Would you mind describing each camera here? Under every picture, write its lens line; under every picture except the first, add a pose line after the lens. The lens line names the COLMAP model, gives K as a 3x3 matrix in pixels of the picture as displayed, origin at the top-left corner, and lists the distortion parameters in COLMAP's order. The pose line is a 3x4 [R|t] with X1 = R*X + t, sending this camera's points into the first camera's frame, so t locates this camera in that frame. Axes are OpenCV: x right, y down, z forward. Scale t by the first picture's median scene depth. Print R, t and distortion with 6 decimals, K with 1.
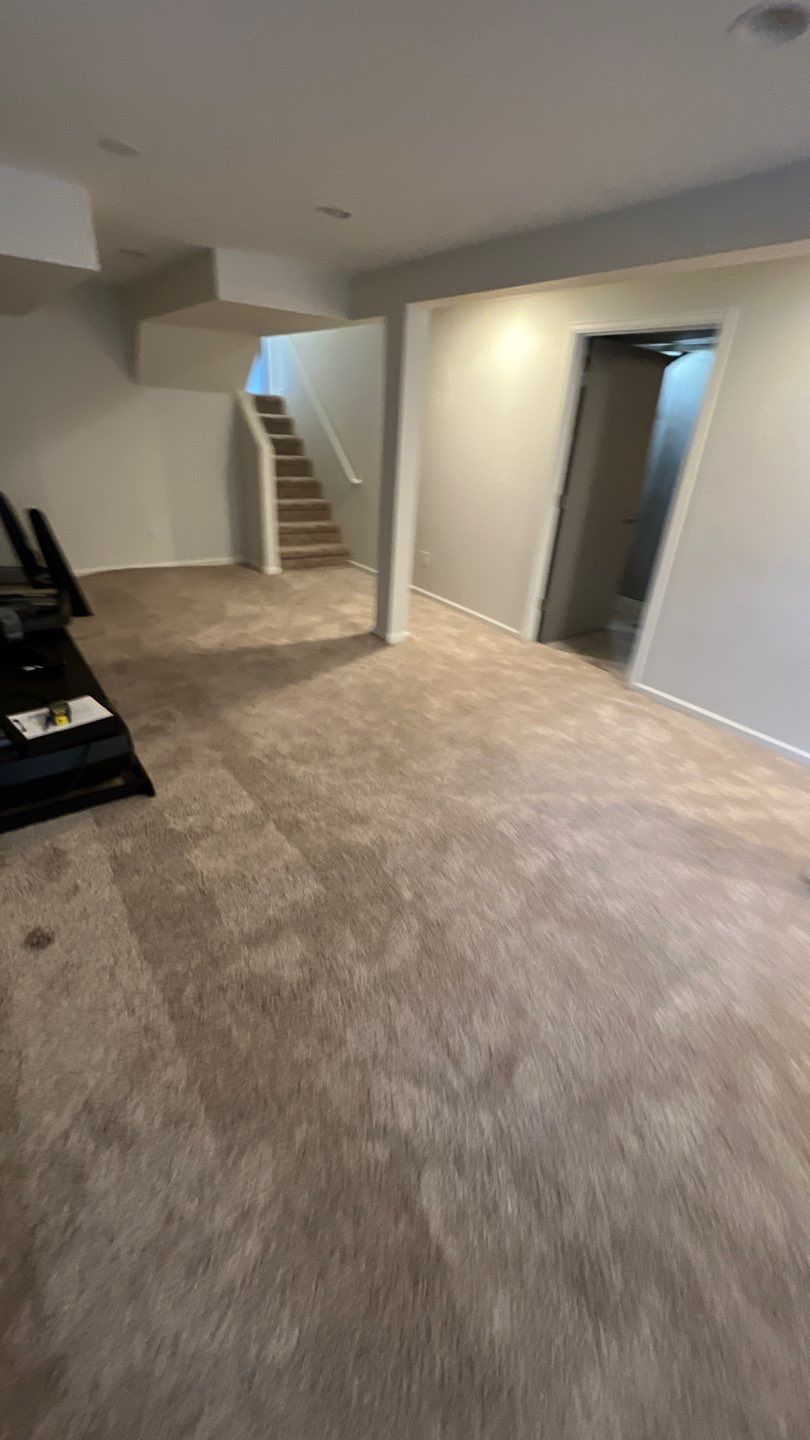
lens RADIAL K [[574.0, 0, 406.5], [0, 574.0, 719.0], [0, 0, 1]] dist [-0.000125, 0.000069]
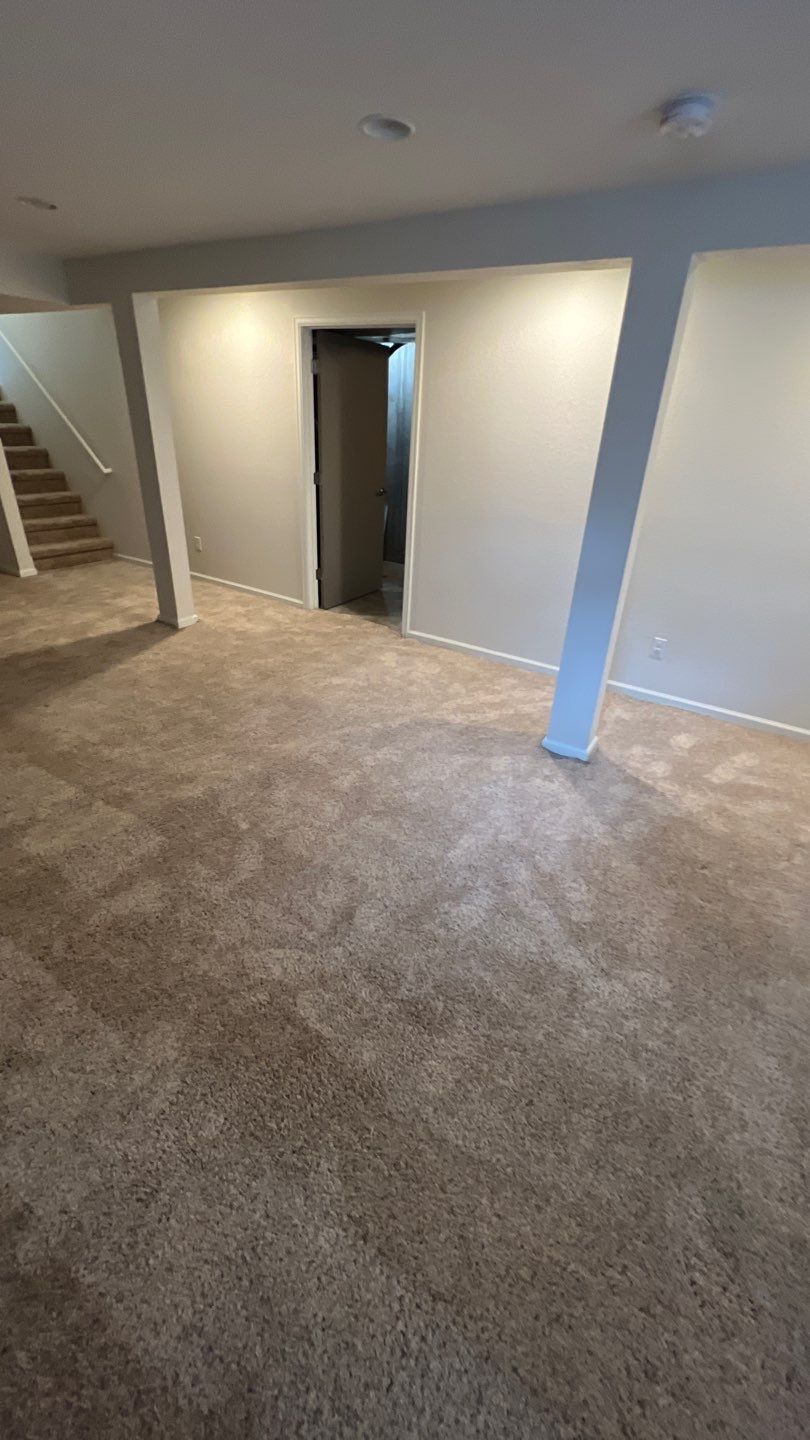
lens RADIAL K [[574.0, 0, 406.8], [0, 574.0, 713.9], [0, 0, 1]] dist [-0.000125, 0.000069]
pose [[0.927831, -0.187936, 0.322196, -0.021074], [0.181454, 0.982111, 0.050326, 0.073174], [-0.325891, 0.011770, 0.945334, -0.173853]]
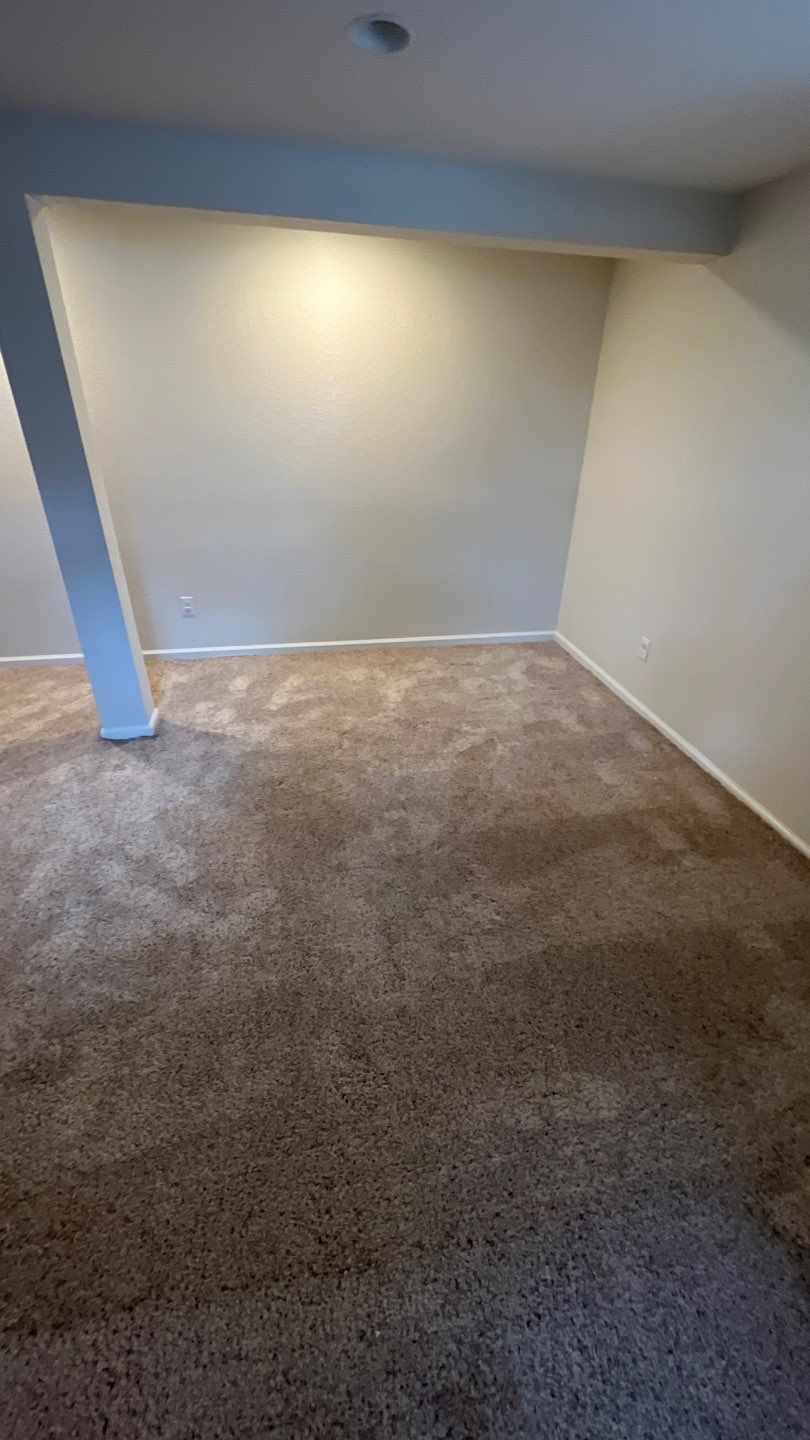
lens RADIAL K [[574.0, 0, 407.3], [0, 574.0, 714.0], [0, 0, 1]] dist [-0.000125, 0.000069]
pose [[0.420007, -0.483071, 0.768268, 0.030796], [0.420197, 0.853862, 0.307171, 0.119834], [-0.804381, 0.193810, 0.561613, -0.253822]]
